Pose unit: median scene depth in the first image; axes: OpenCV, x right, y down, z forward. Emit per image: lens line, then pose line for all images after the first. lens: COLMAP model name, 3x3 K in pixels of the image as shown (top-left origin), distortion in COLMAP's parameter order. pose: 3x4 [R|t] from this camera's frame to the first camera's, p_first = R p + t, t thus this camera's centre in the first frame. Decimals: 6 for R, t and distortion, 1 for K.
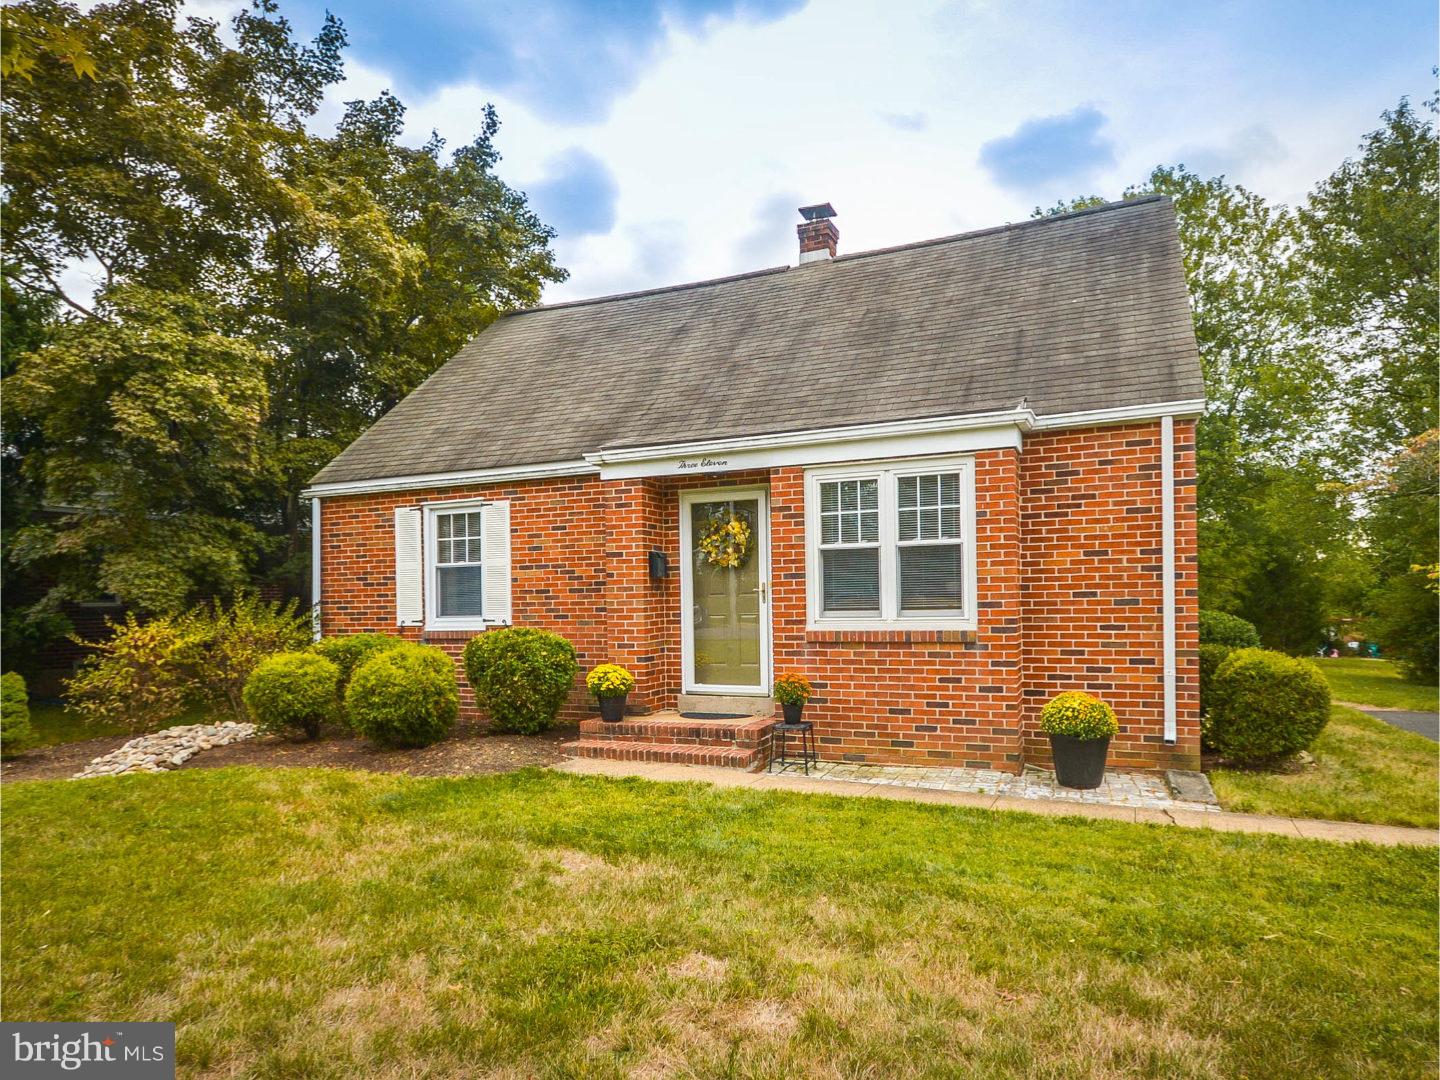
lens RADIAL K [[863.1, 0, 720.0], [0, 863.1, 540.0], [0, 0, 1]] dist [0.002429, -0.003659]
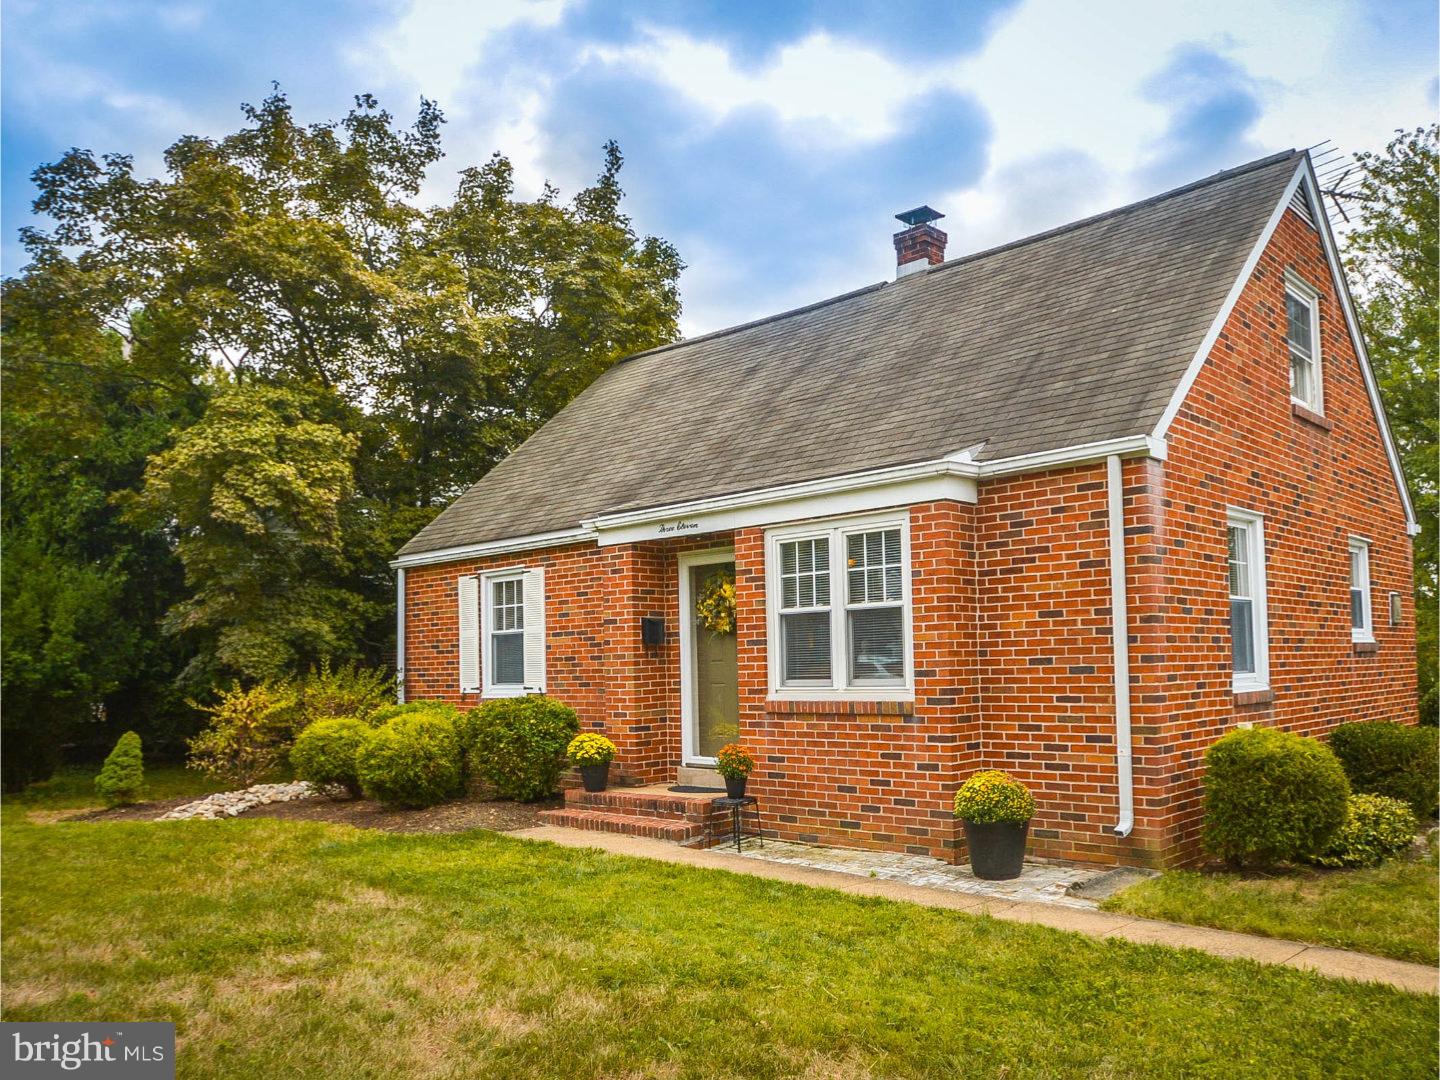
lens RADIAL K [[1083.9, 0, 720.0], [0, 1083.9, 540.0], [0, 0, 1]] dist [-0.000258, 0.004249]
pose [[0.943150, -0.041815, -0.329728, 0.447262], [0.028294, 0.998554, -0.045701, -0.017472], [0.331162, 0.033773, 0.942969, -0.139433]]
